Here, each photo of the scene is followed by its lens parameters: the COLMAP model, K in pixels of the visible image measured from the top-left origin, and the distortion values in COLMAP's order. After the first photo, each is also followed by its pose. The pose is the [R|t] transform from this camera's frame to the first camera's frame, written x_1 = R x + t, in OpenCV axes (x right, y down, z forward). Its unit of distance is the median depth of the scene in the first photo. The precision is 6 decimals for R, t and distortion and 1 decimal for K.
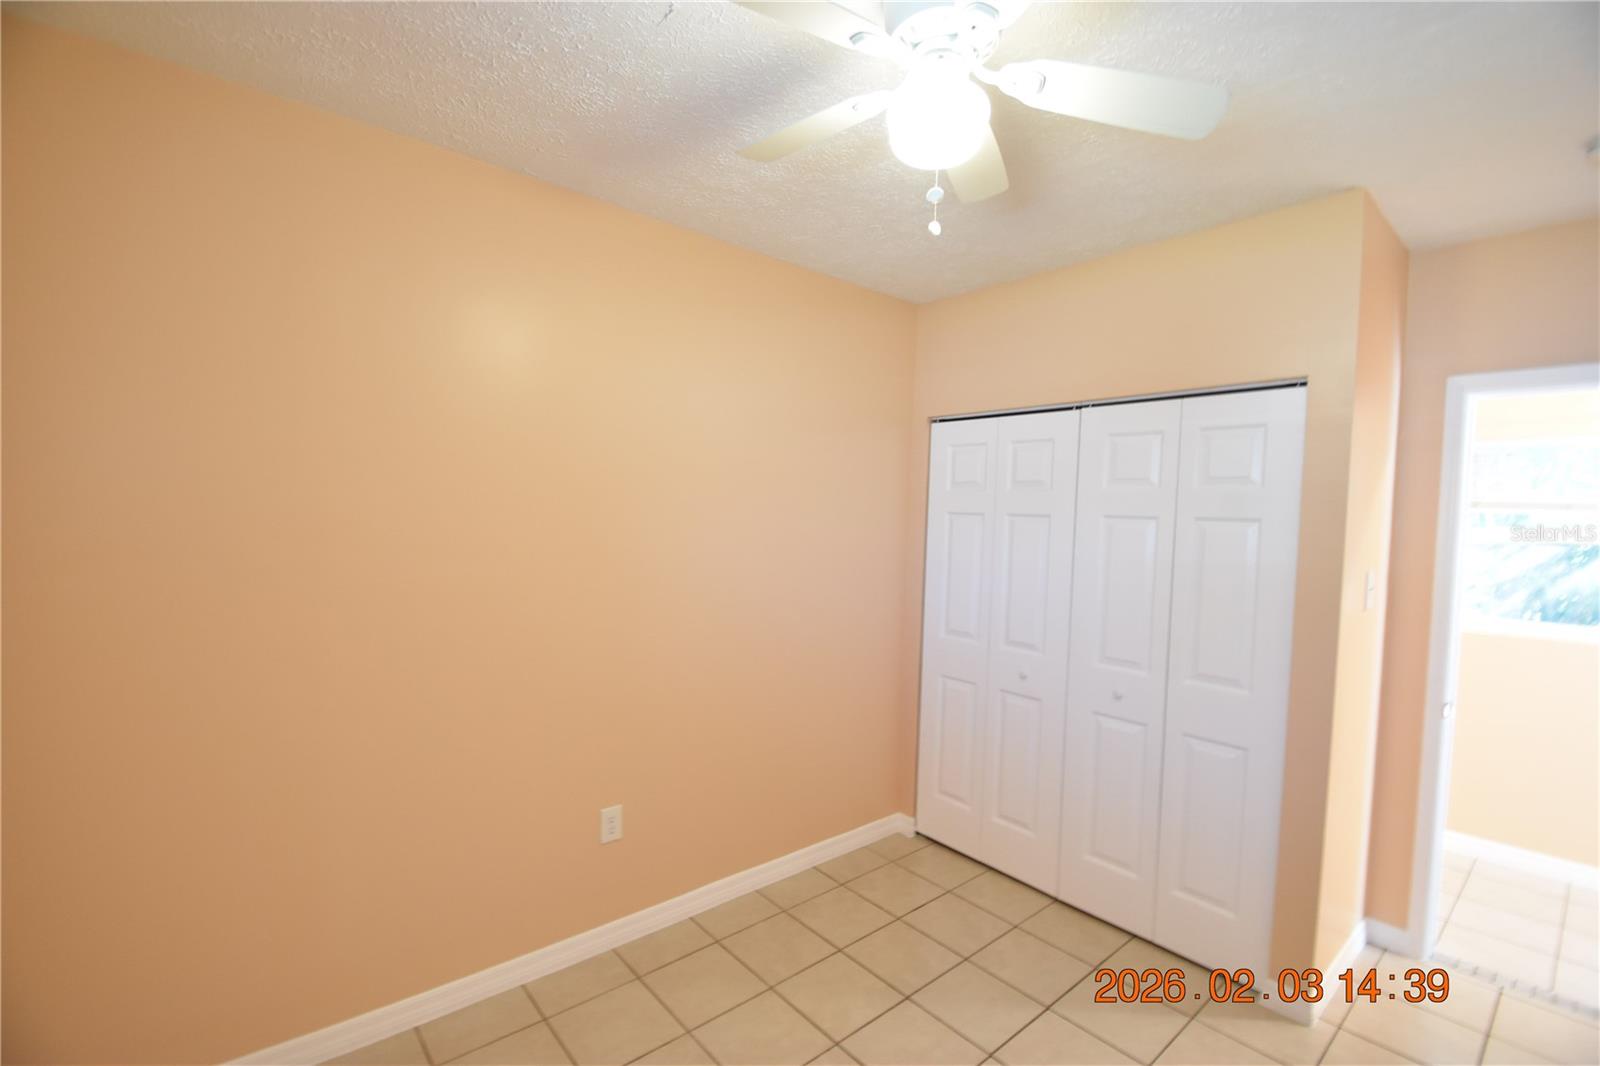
lens RADIAL K [[702.5, 0, 797.0], [0, 702.5, 541.7], [0, 0, 1]] dist [0.017957, -0.019166]
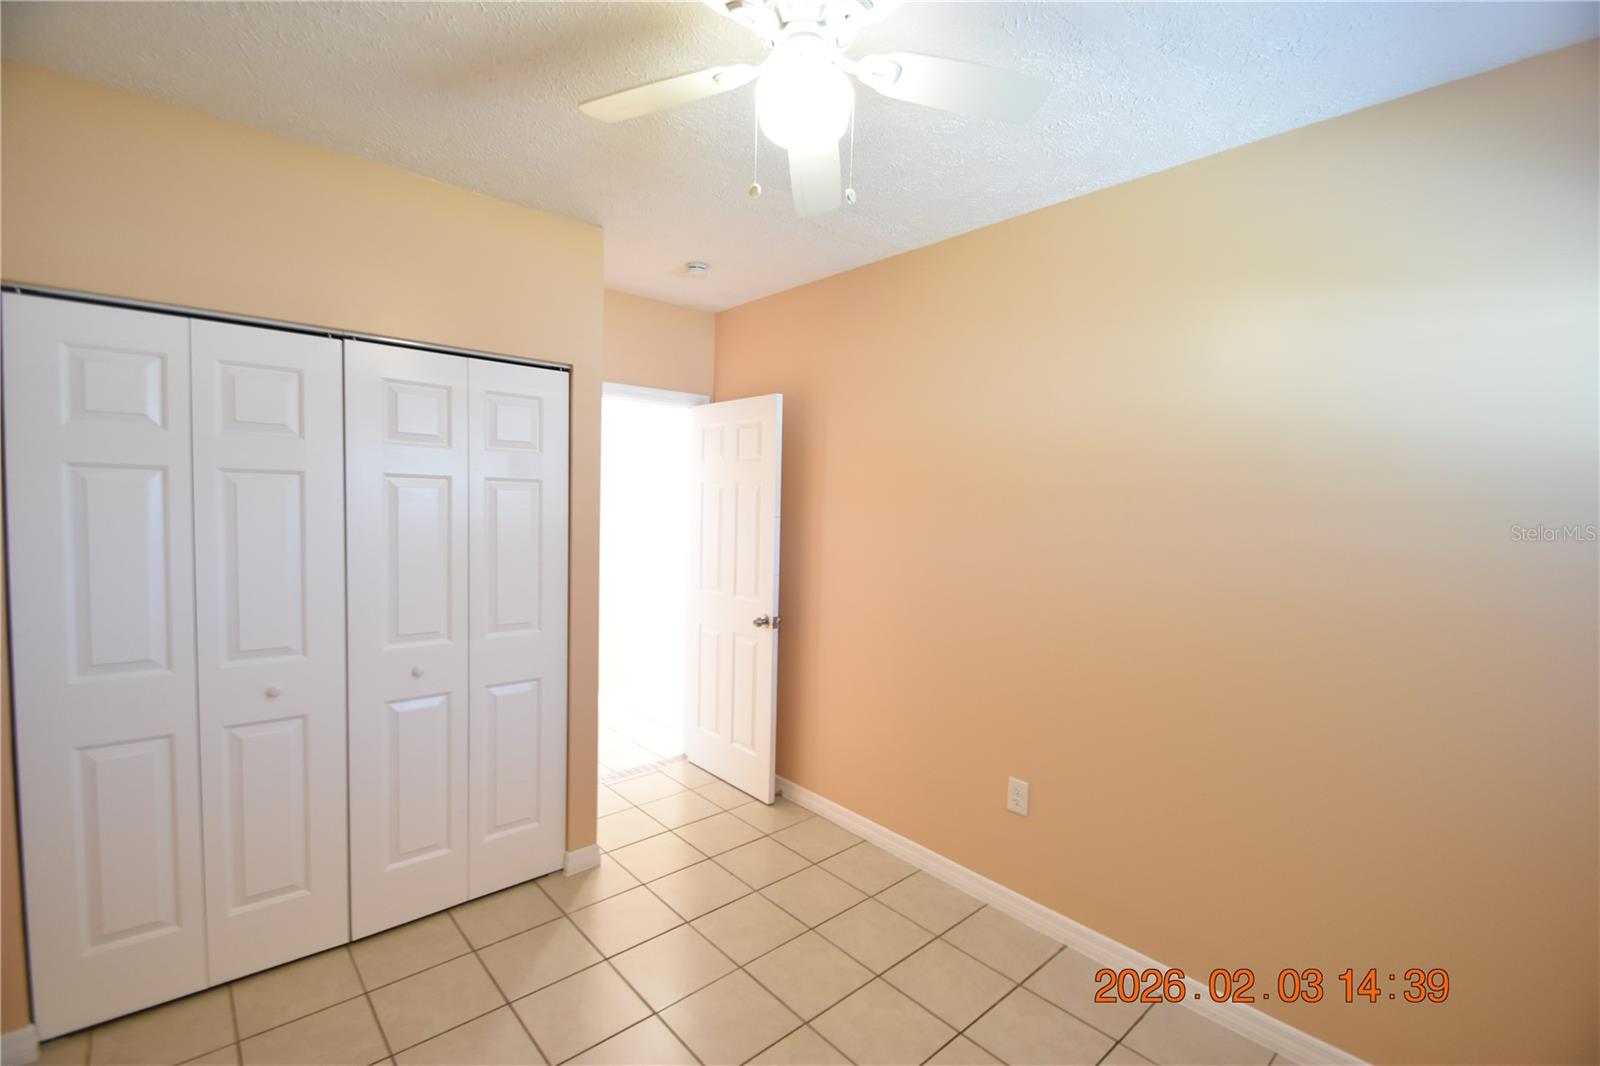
lens RADIAL K [[702.5, 0, 797.0], [0, 702.5, 541.7], [0, 0, 1]] dist [0.017957, -0.019166]
pose [[-0.021245, -0.096844, 0.995073, -0.388390], [0.014618, 0.995161, 0.097164, -0.026615], [-0.999667, 0.016610, -0.019727, 0.463867]]
